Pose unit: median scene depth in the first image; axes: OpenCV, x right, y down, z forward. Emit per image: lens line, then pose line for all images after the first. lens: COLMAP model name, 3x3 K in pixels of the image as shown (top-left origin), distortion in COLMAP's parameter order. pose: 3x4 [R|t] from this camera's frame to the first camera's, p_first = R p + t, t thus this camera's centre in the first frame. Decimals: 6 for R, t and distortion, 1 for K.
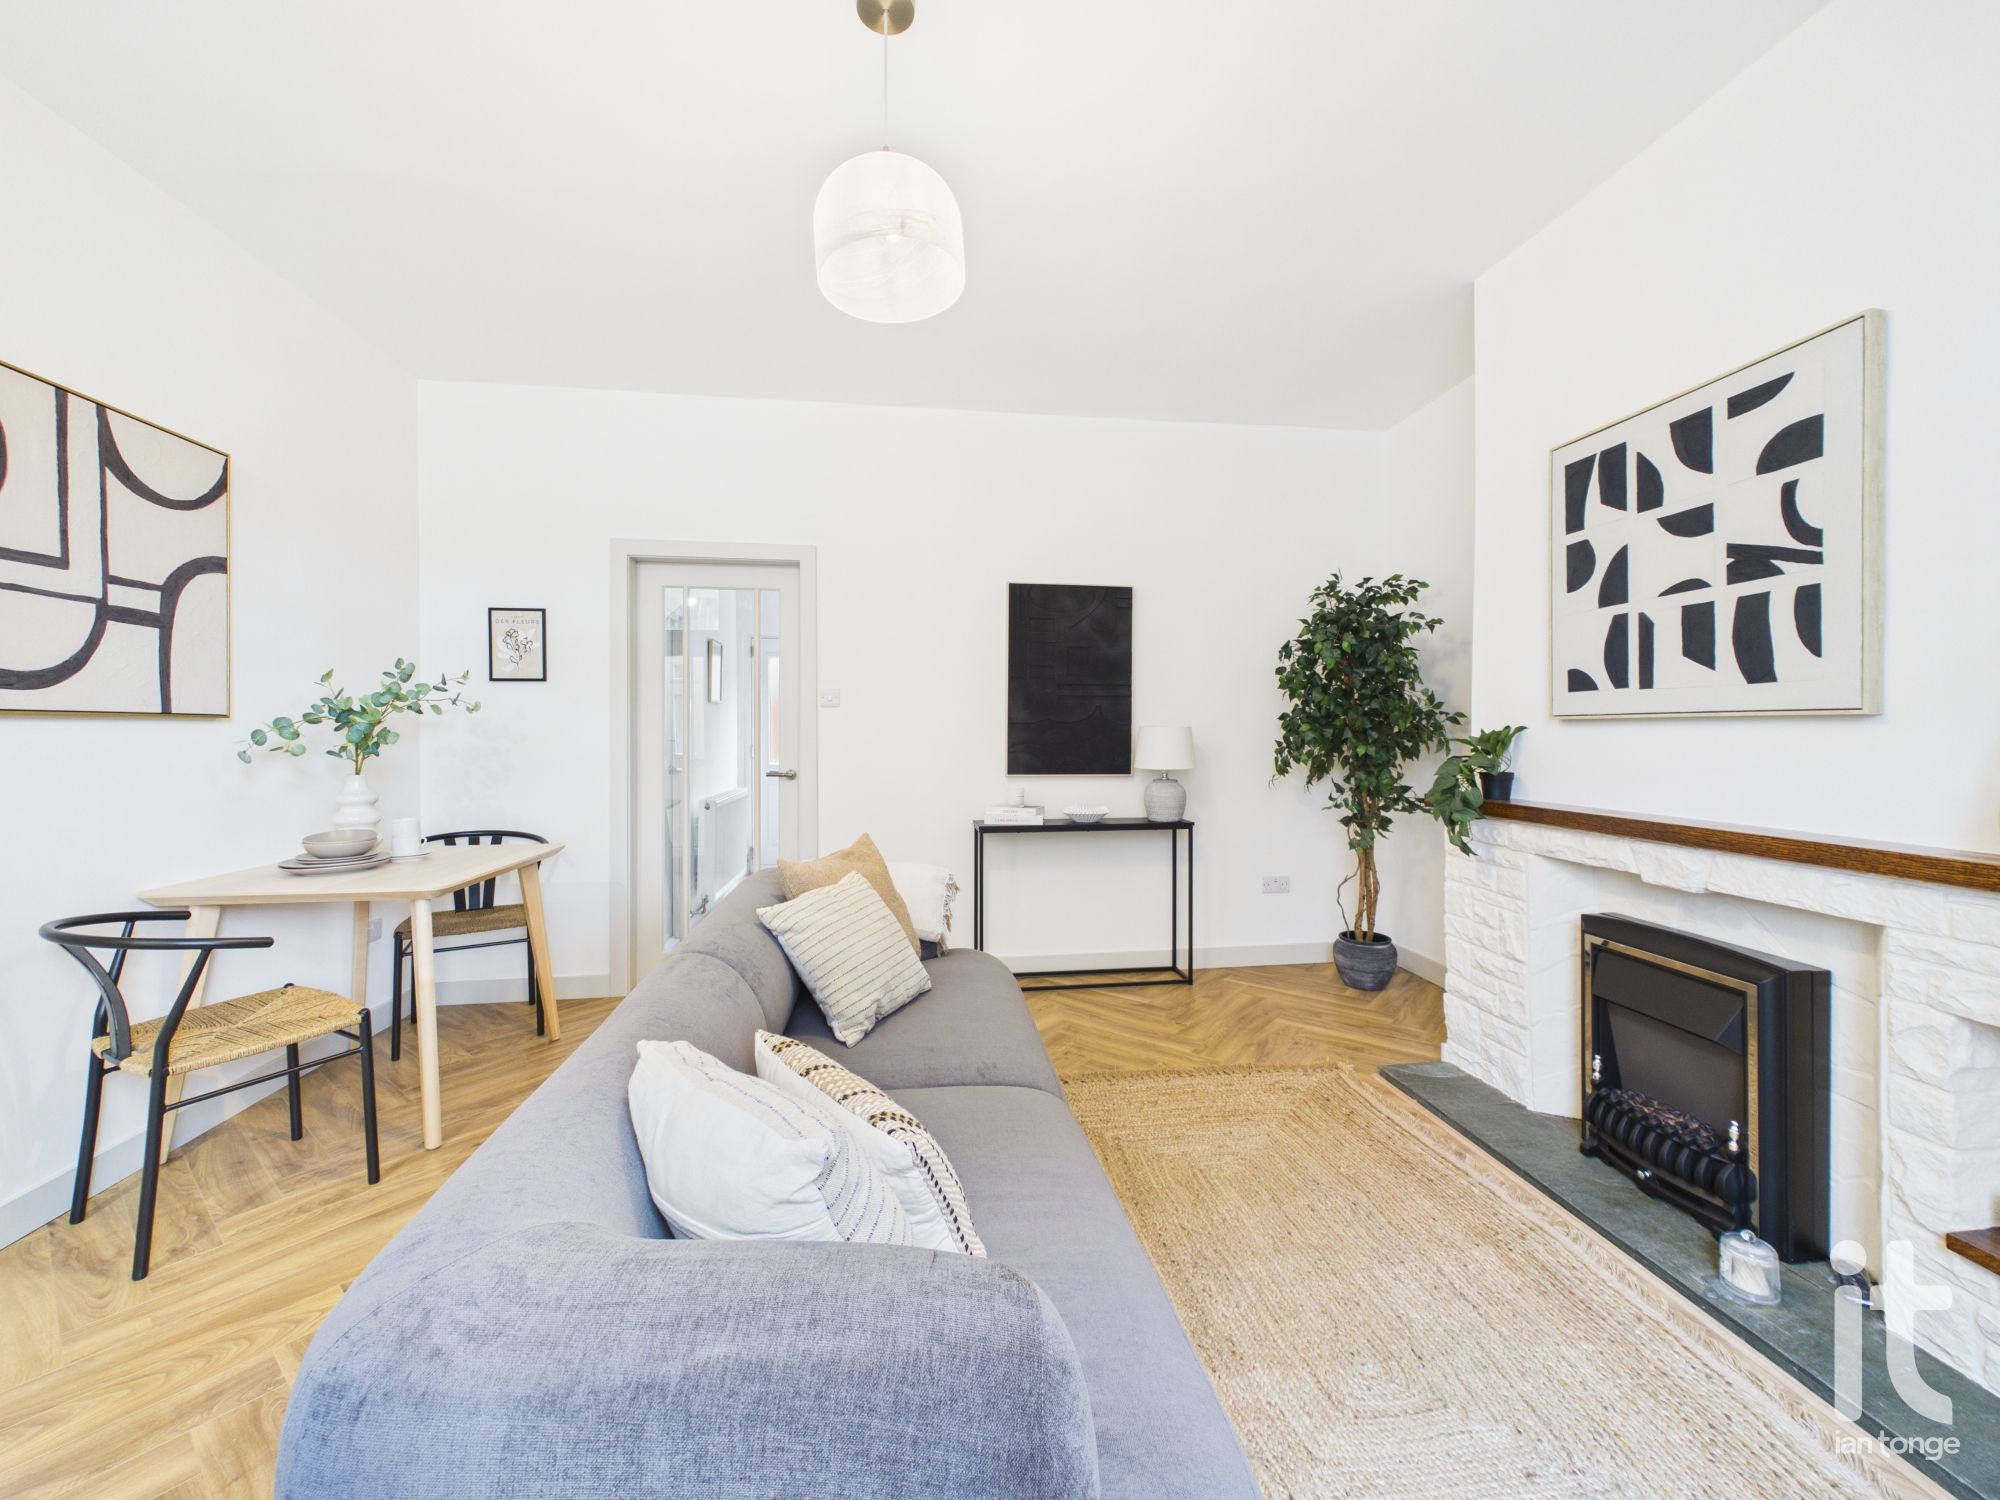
lens RADIAL K [[804.9, 0, 988.6], [0, 804.9, 732.0], [0, 0, 1]] dist [0.000722, -0.000303]
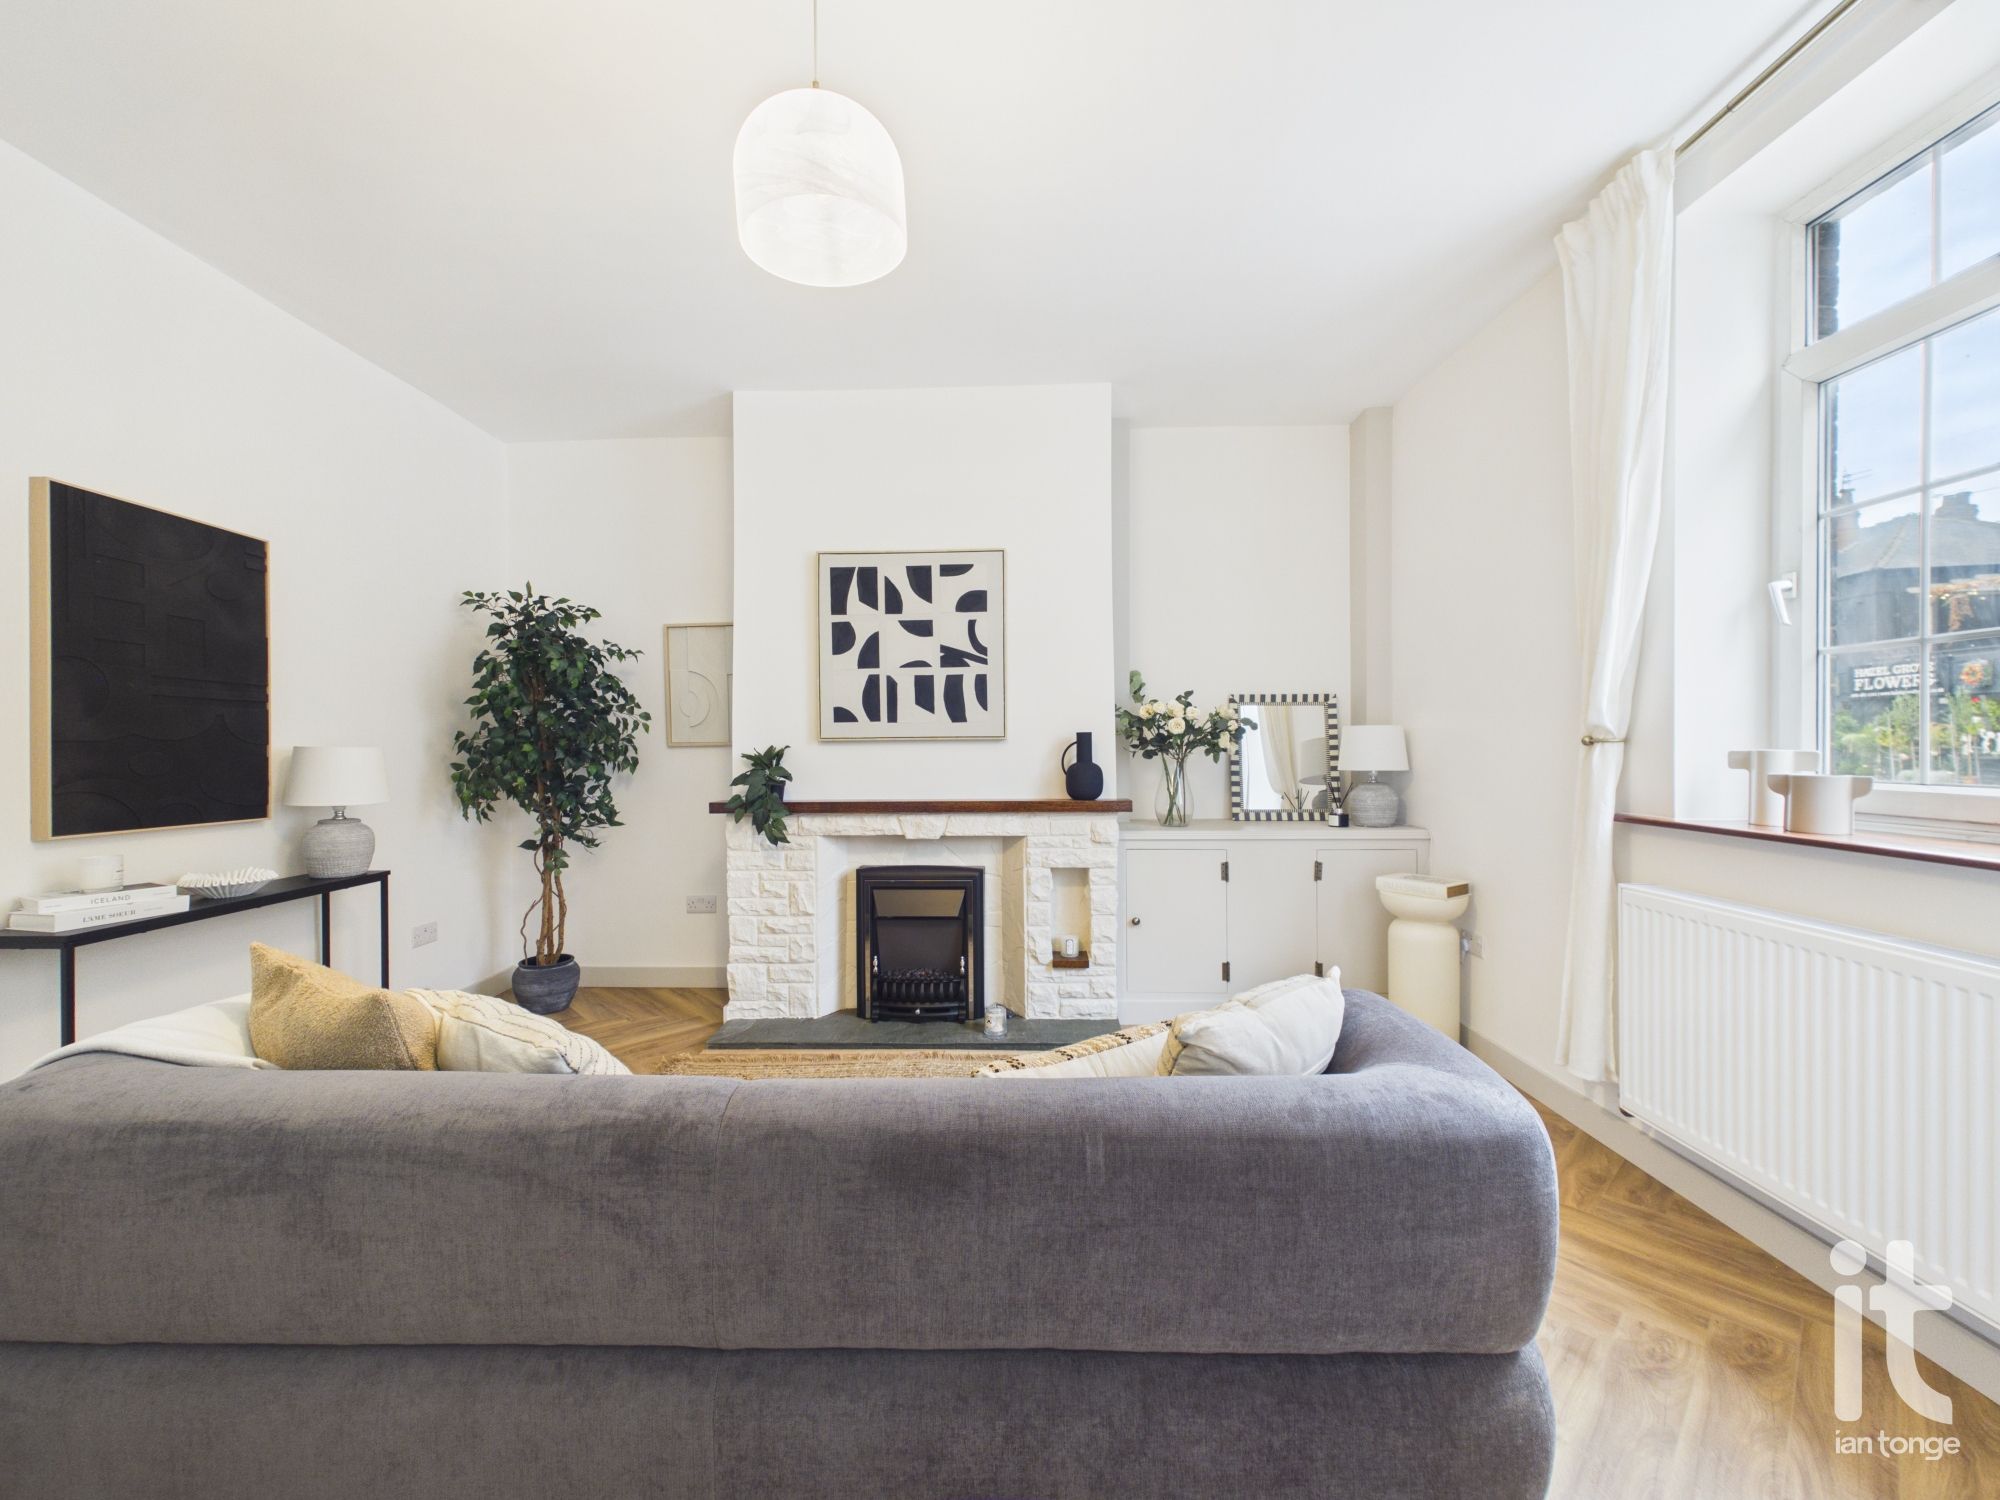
lens RADIAL K [[804.9, 0, 1005.5], [0, 804.9, 750.6], [0, 0, 1]] dist [0.000722, -0.000303]
pose [[0.135292, -0.006193, 0.990786, -0.761841], [0.010426, 0.999934, 0.004826, -0.001838], [-0.990751, 0.009677, 0.135347, 0.539095]]
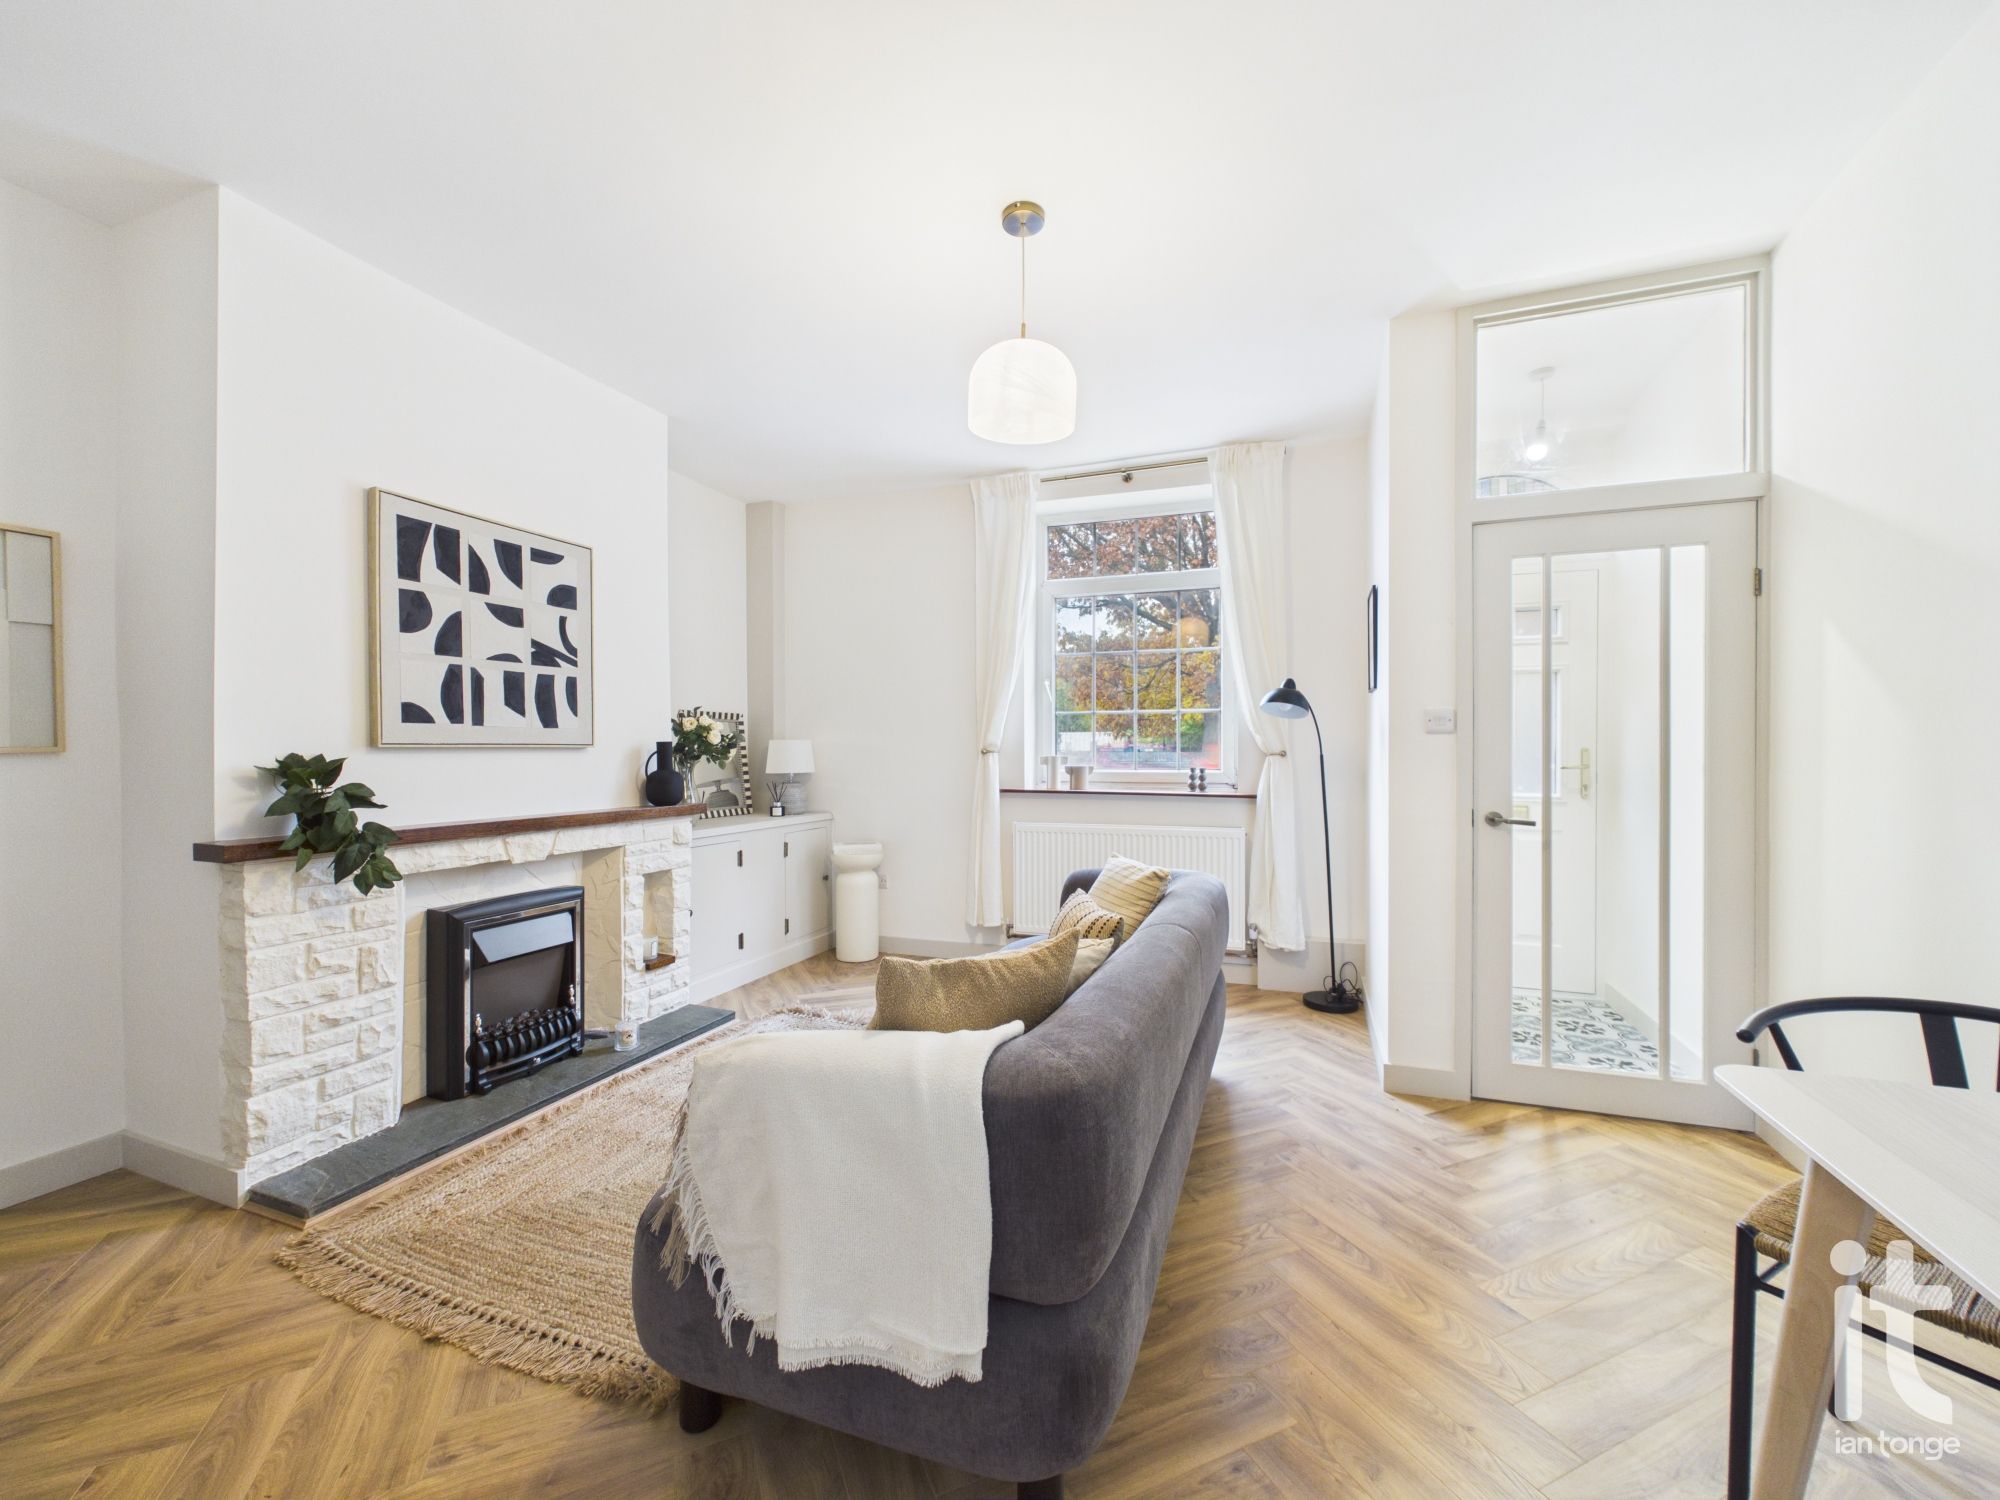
lens RADIAL K [[804.9, 0, 986.2], [0, 804.9, 756.0], [0, 0, 1]] dist [0.000722, -0.000303]
pose [[-0.884740, 0.004713, 0.466061, -0.544958], [0.009309, 0.999928, 0.007561, -0.005073], [-0.465992, 0.011028, -0.884720, 1.756377]]
